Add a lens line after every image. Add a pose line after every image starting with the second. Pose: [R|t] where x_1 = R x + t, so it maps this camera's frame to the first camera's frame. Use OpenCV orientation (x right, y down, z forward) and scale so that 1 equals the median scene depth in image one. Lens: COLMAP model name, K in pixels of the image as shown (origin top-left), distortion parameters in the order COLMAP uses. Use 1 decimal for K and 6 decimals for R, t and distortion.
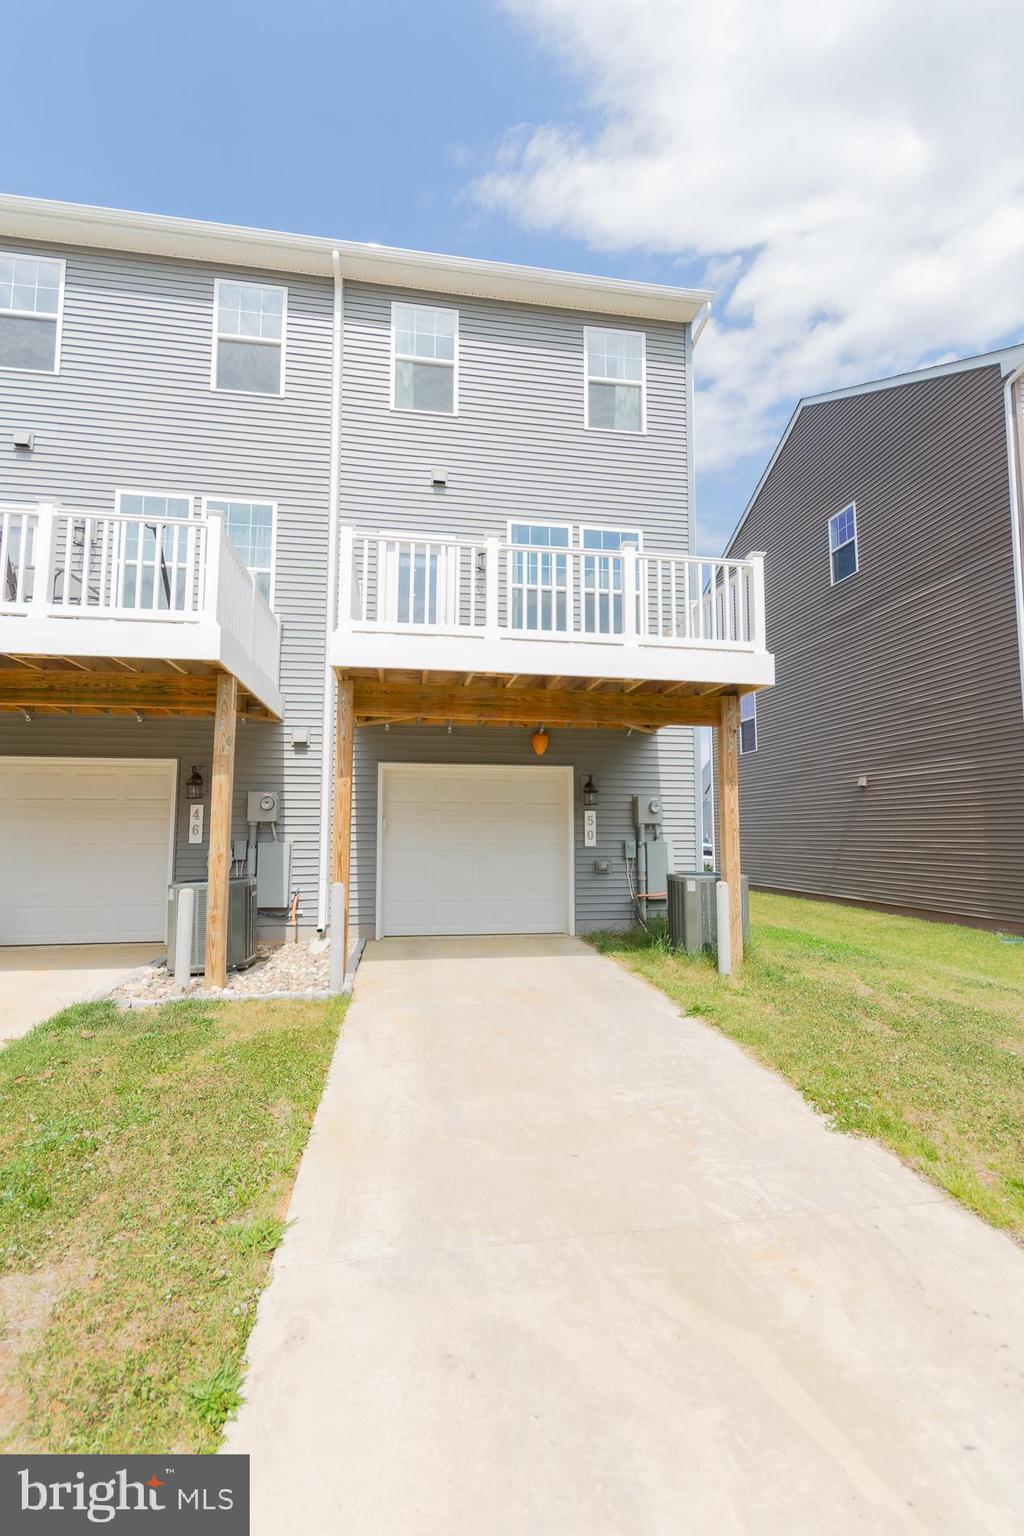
lens RADIAL K [[670.3, 0, 520.9], [0, 670.3, 772.7], [0, 0, 1]] dist [0.009507, -0.001776]
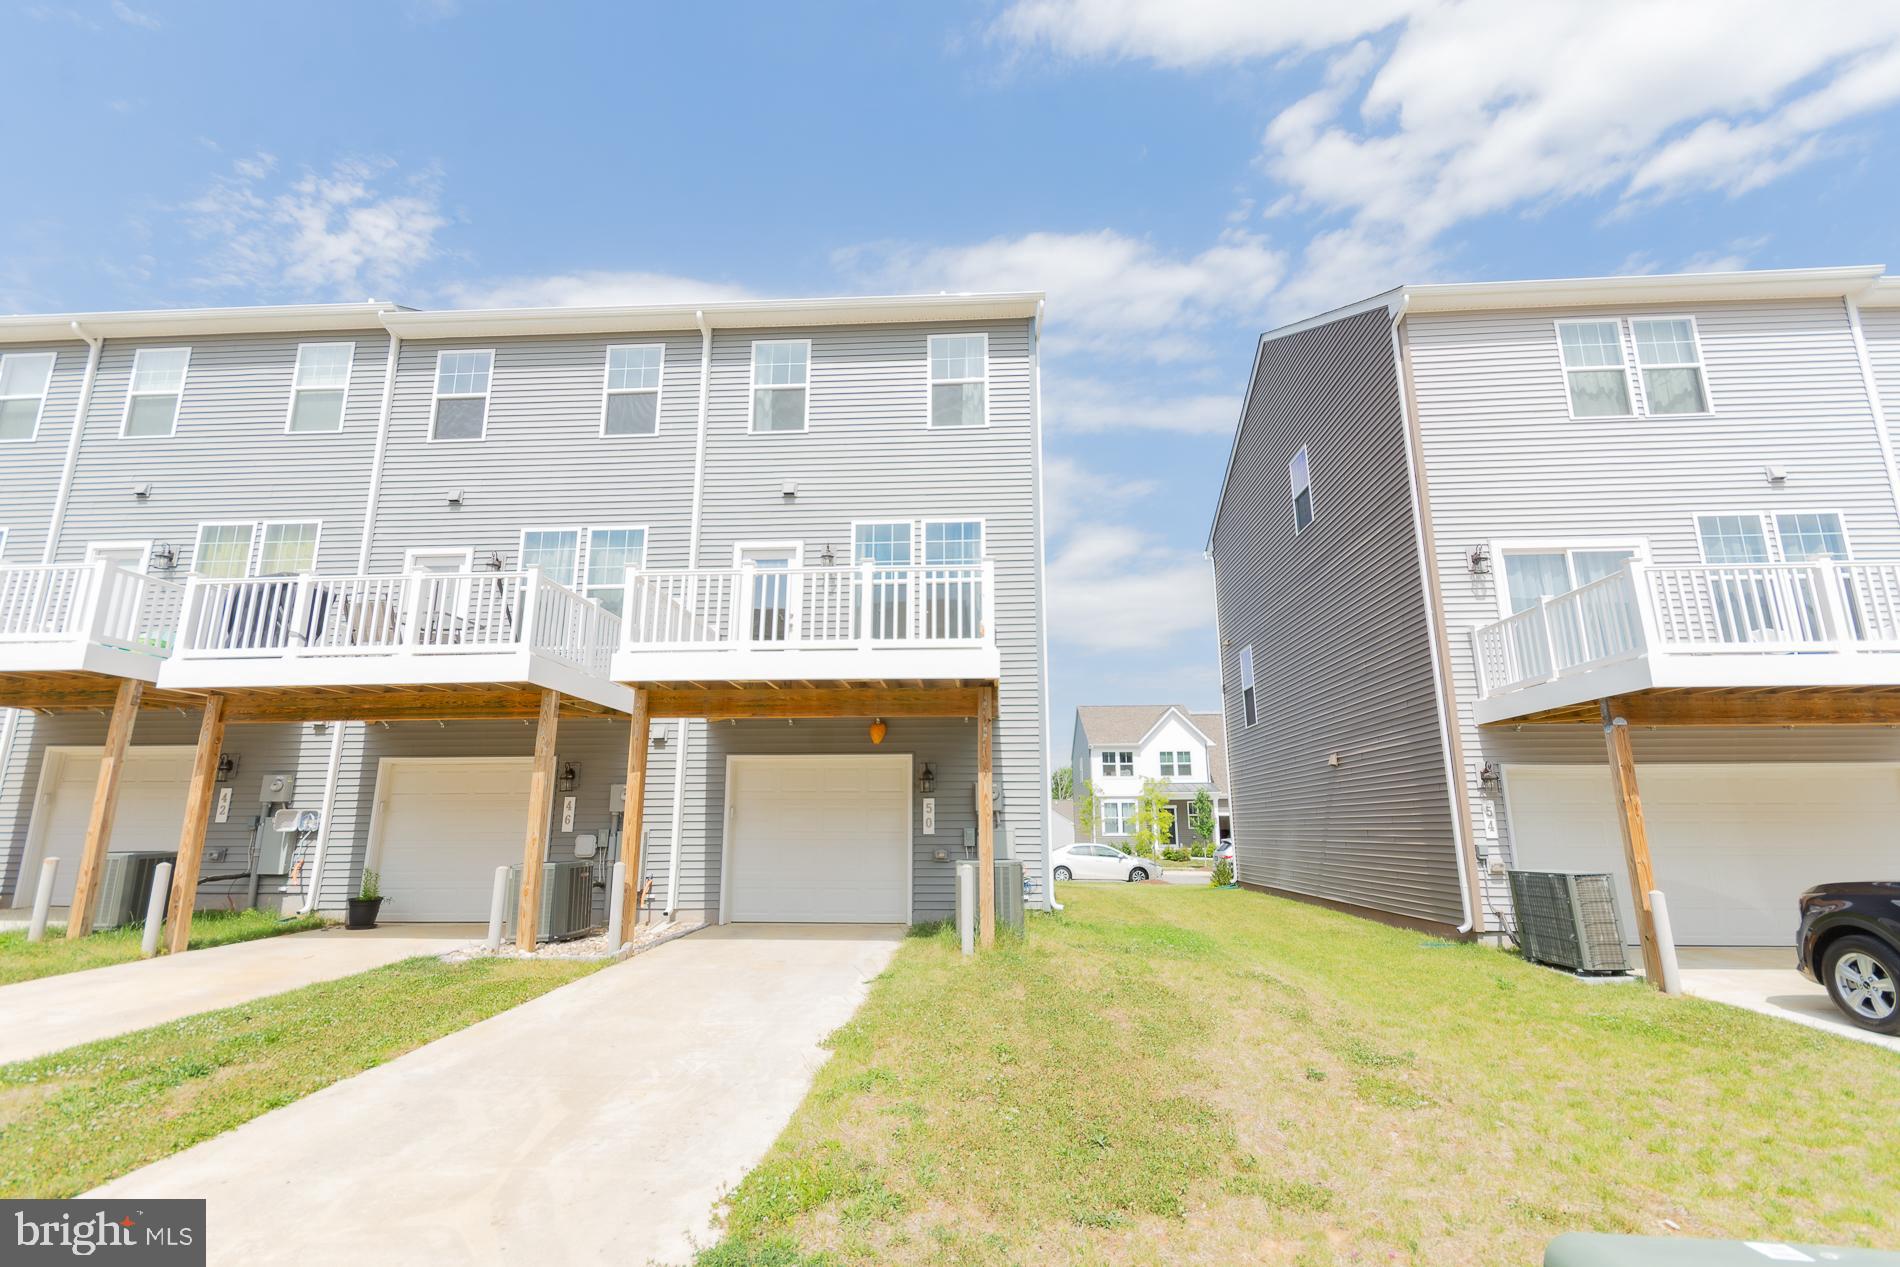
lens RADIAL K [[829.1, 0, 953.4], [0, 829.1, 651.3], [0, 0, 1]] dist [0.009507, -0.001776]
pose [[0.977566, -0.046255, -0.205489, 0.408163], [0.021572, 0.992446, -0.120772, -0.010805], [0.209523, 0.113630, 0.971179, -0.224304]]
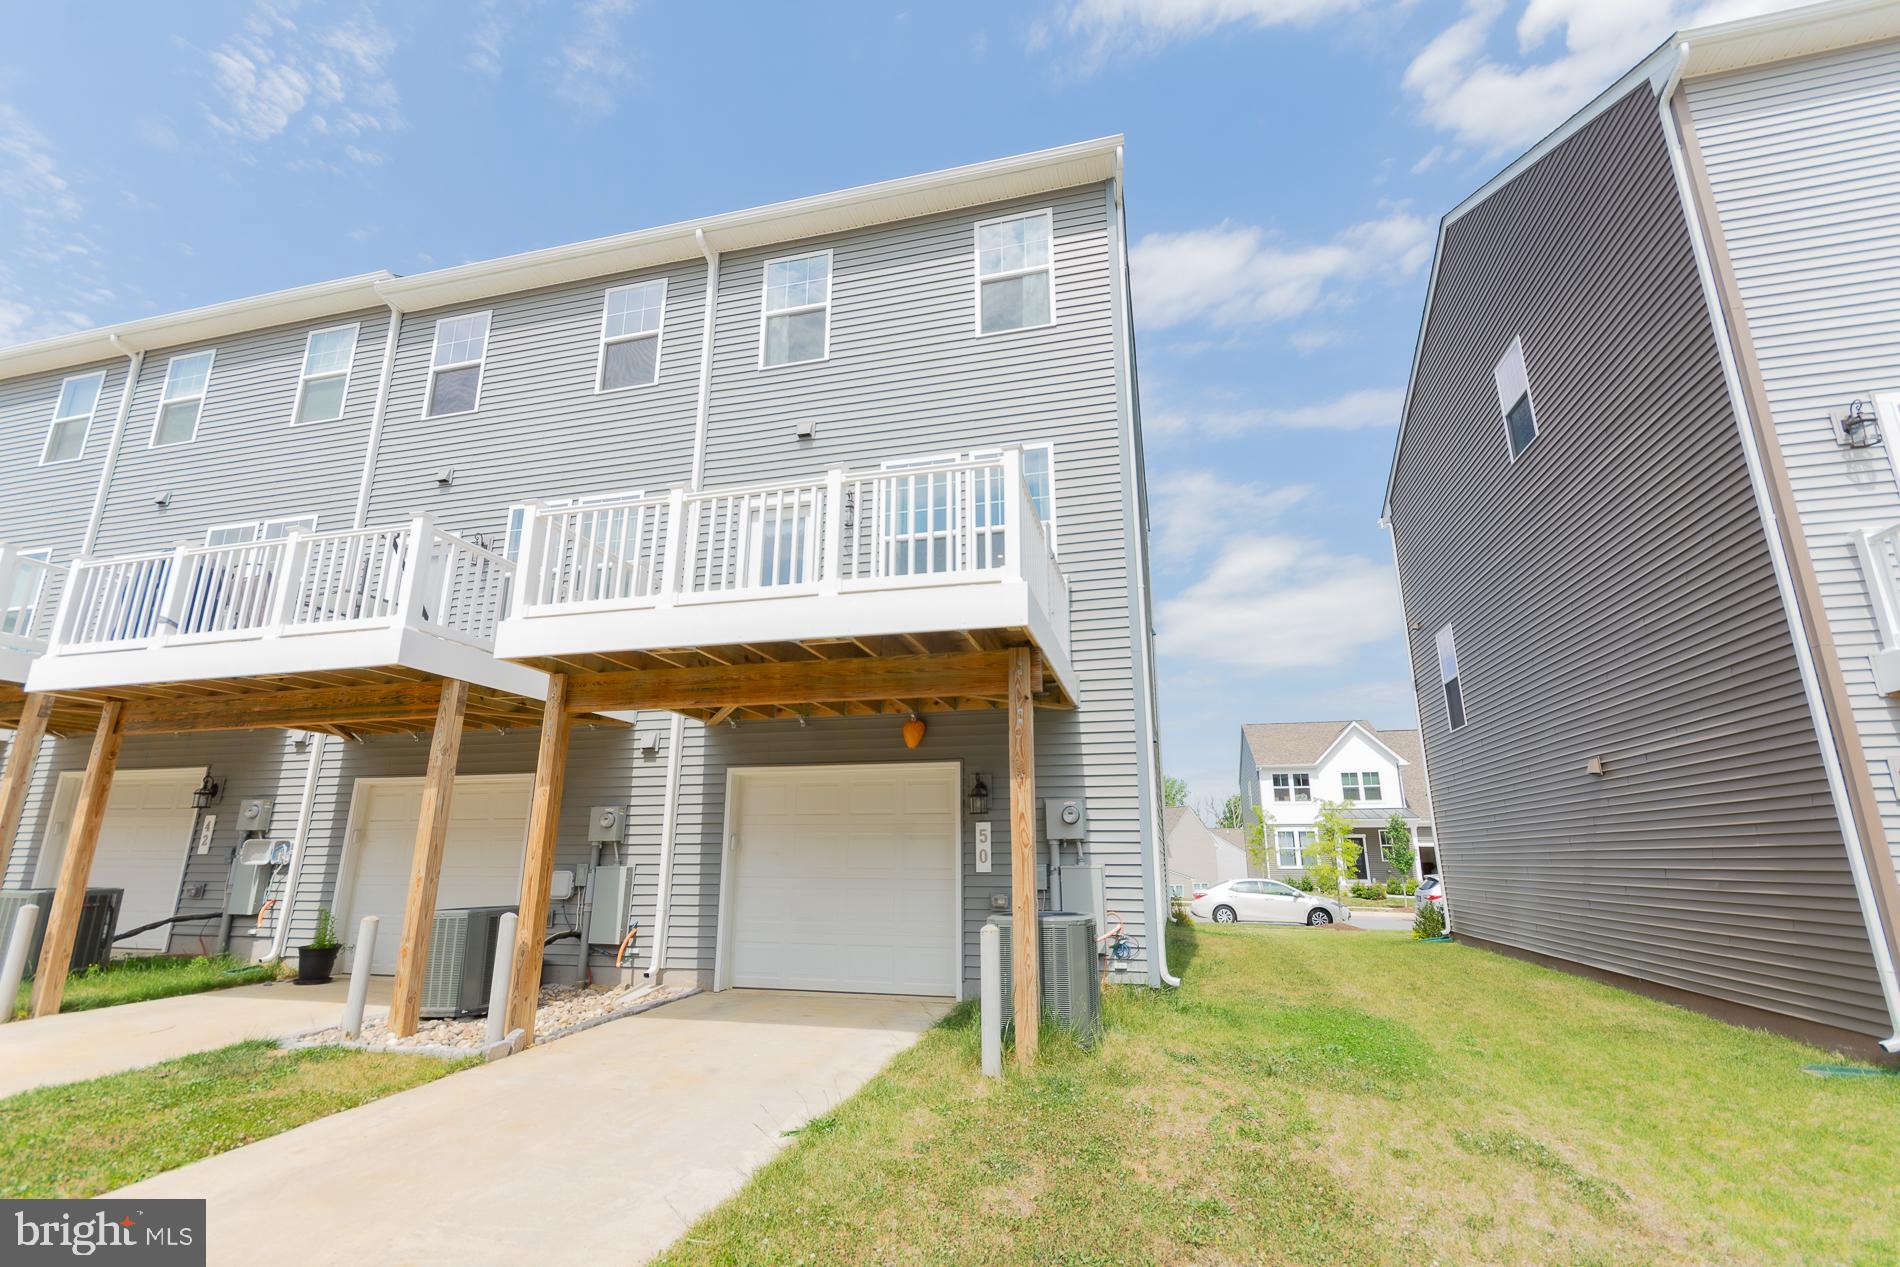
lens RADIAL K [[829.1, 0, 955.5], [0, 829.1, 646.3], [0, 0, 1]] dist [0.009507, -0.001776]
pose [[0.919203, -0.097535, -0.381514, 0.441122], [0.035410, 0.985388, -0.166602, 0.018119], [0.392189, 0.139631, 0.909226, 0.147345]]
